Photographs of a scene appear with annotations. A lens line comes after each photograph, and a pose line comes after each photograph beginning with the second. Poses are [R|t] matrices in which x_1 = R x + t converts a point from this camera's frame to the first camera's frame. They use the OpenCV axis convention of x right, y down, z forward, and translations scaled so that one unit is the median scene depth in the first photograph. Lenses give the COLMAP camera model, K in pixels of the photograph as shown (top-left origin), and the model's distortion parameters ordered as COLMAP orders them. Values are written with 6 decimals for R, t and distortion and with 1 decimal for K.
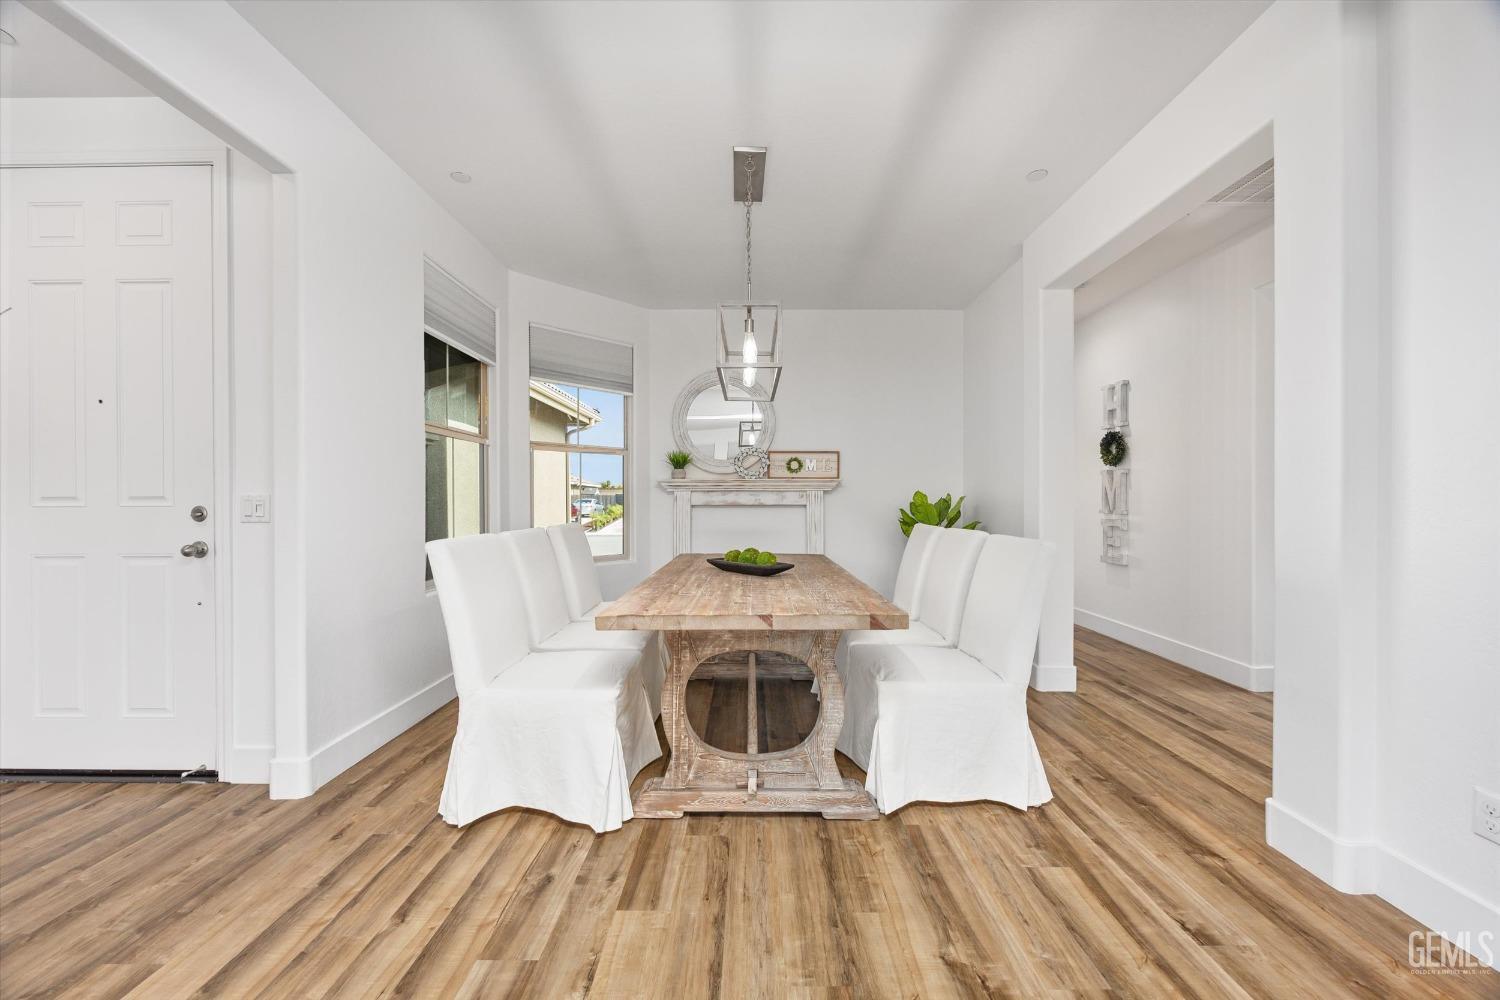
lens RADIAL K [[584.6, 0, 724.7], [0, 584.6, 500.4], [0, 0, 1]] dist [-0.000126, -0.000238]
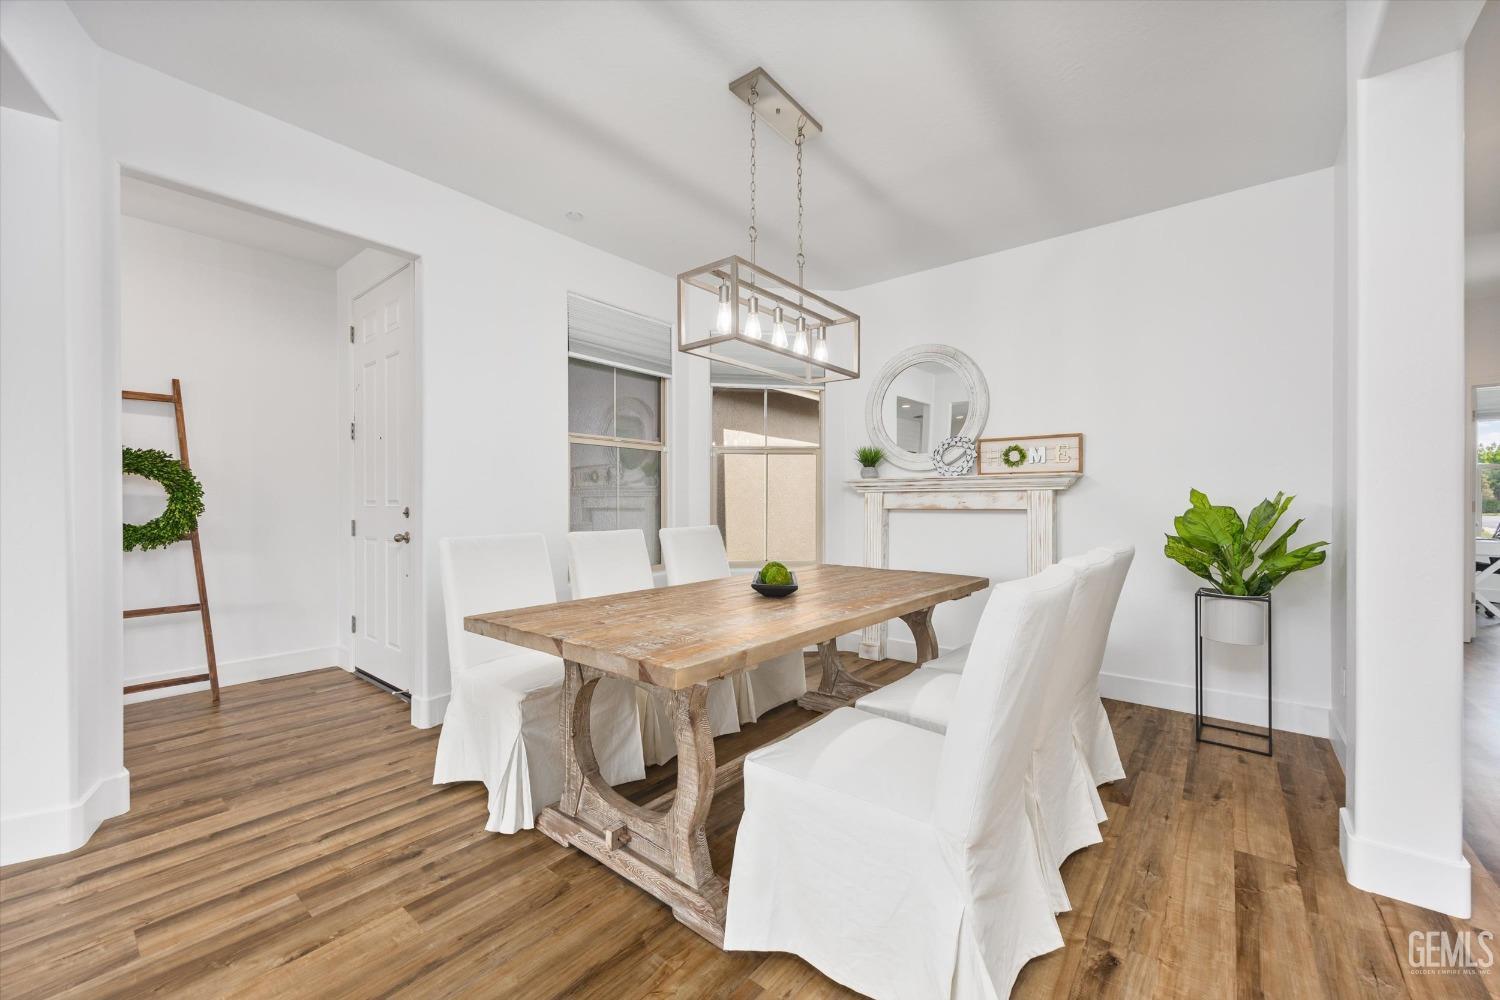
lens RADIAL K [[584.6, 0, 739.4], [0, 584.6, 503.5], [0, 0, 1]] dist [-0.000126, -0.000238]
pose [[0.782281, 0.001081, -0.622925, 0.621327], [-0.000751, 0.999999, 0.000792, -0.000280], [0.622925, -0.000152, 0.782281, 0.392878]]
